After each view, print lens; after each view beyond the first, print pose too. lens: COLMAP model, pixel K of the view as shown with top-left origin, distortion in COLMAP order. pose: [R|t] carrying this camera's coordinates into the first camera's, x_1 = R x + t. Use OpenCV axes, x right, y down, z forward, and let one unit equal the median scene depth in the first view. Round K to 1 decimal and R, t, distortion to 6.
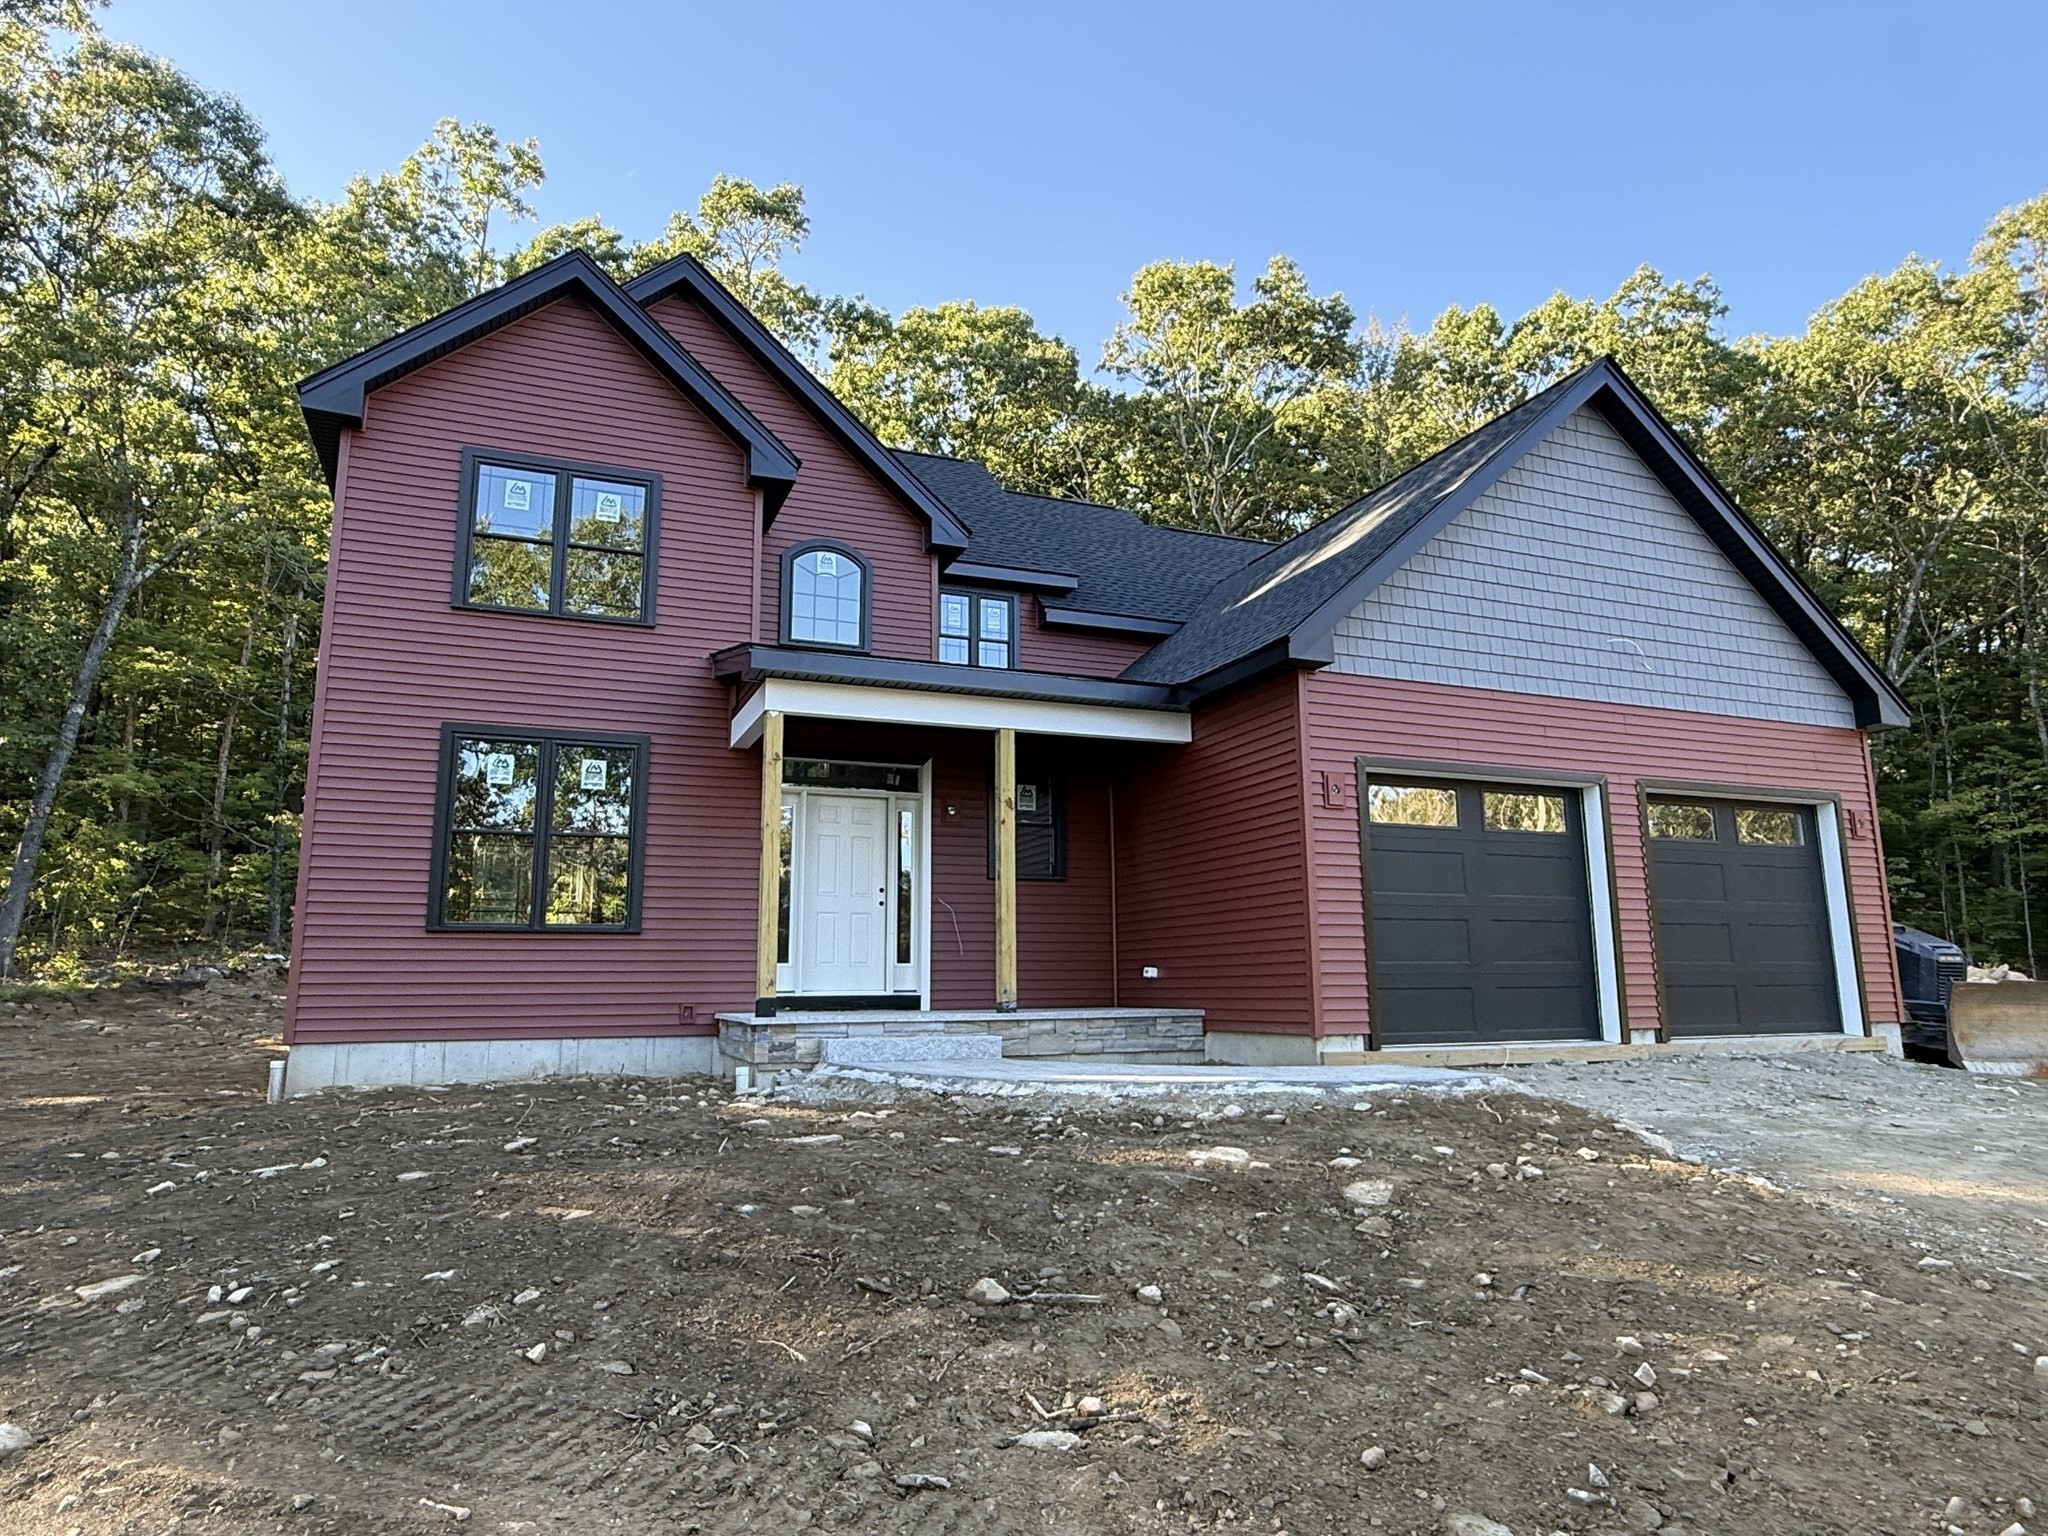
lens RADIAL K [[1235.8, 0, 1014.2], [0, 1235.8, 767.2], [0, 0, 1]] dist [0.001084, 0.001055]
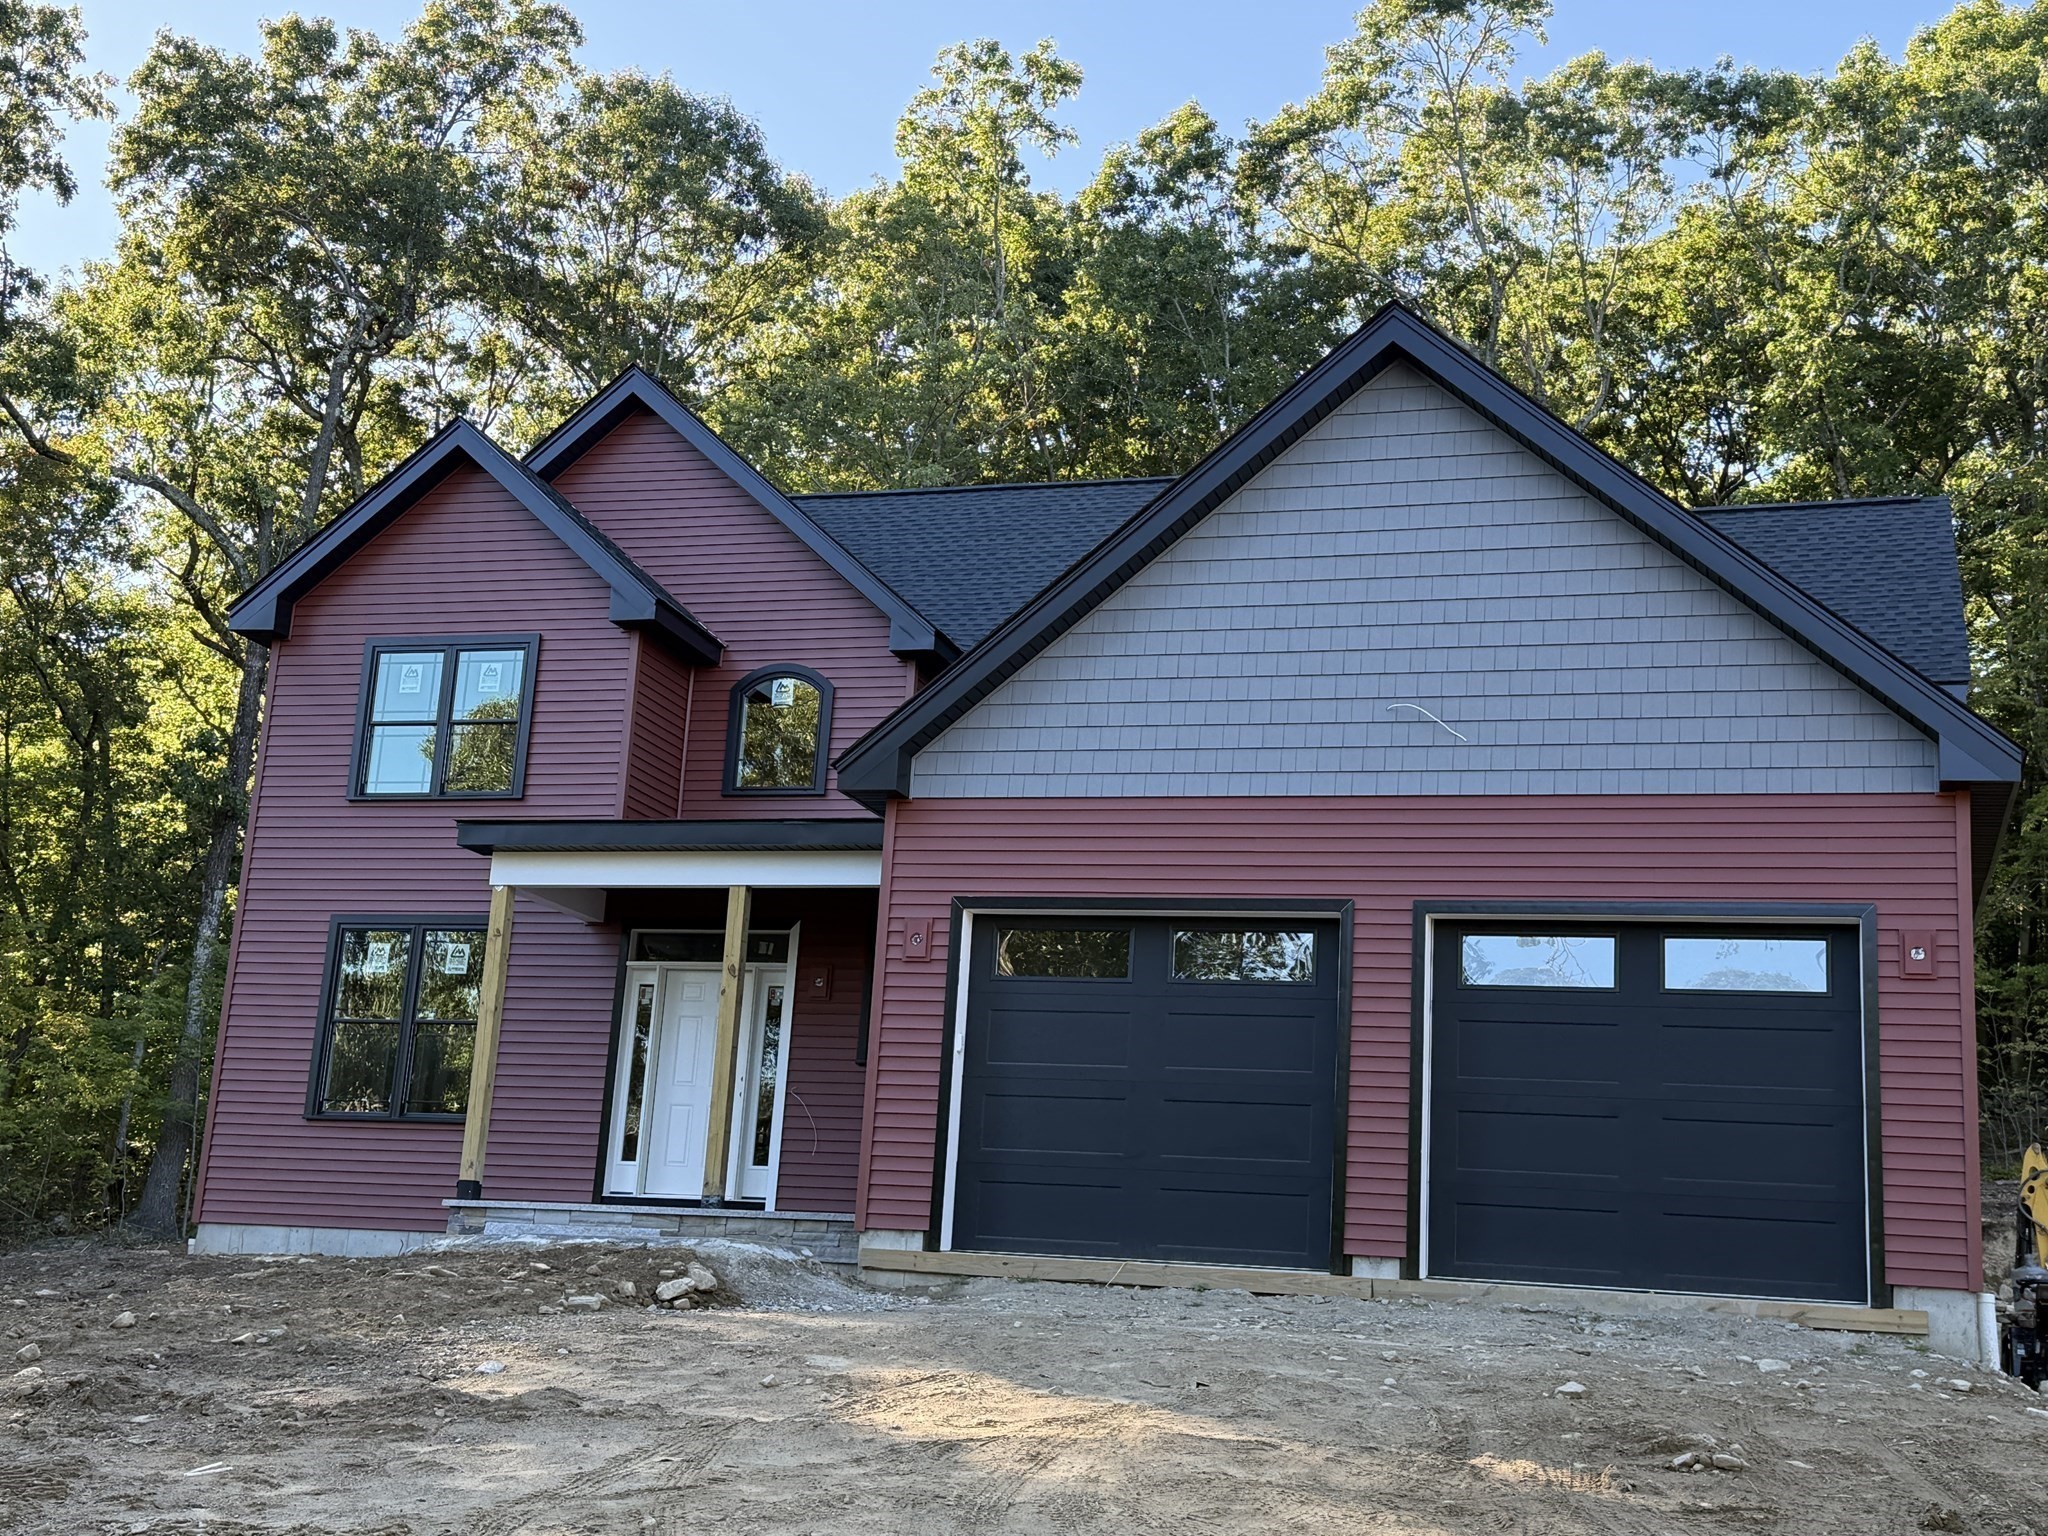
lens RADIAL K [[2513.7, 0, 1000.7], [0, 2513.7, 758.6], [0, 0, 1]] dist [0.195610, -0.381247]
pose [[0.766579, -0.092358, -0.635474, 1.168216], [0.046726, 0.995002, -0.088245, 0.041775], [0.640448, 0.037953, 0.767063, -0.236983]]
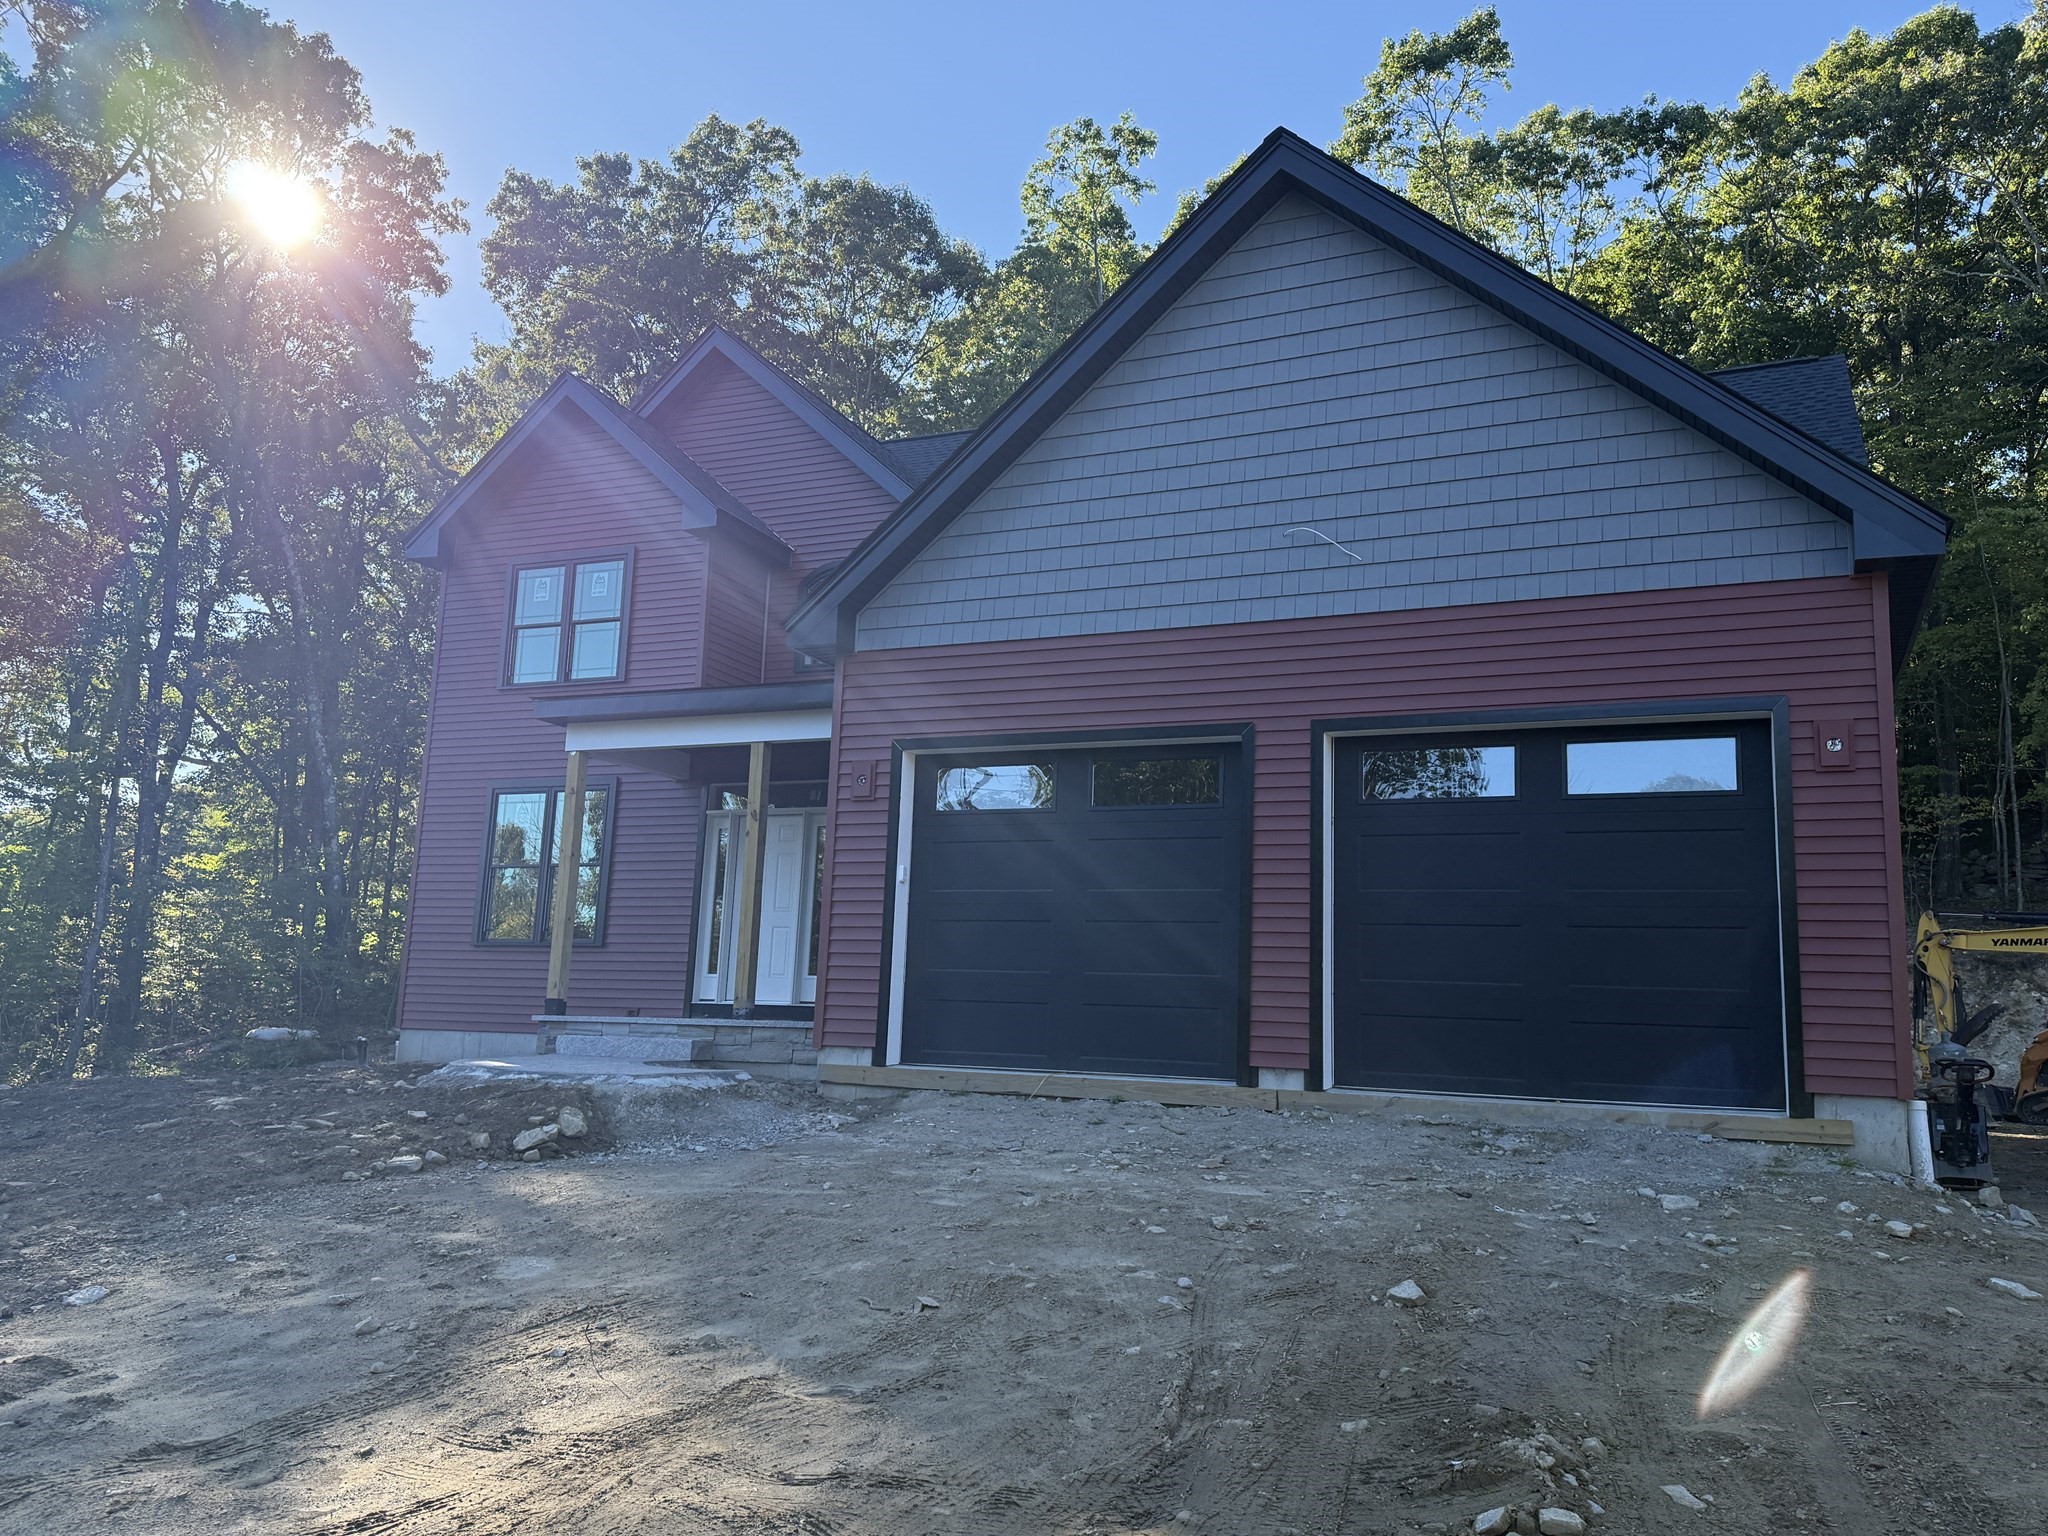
lens RADIAL K [[1577.1, 0, 1016.4], [0, 1577.1, 770.2], [0, 0, 1]] dist [0.183969, -0.373211]
pose [[0.683368, -0.086628, -0.724916, 0.986737], [0.087093, 0.995518, -0.036863, 0.053457], [0.724860, -0.037944, 0.687850, 0.230283]]
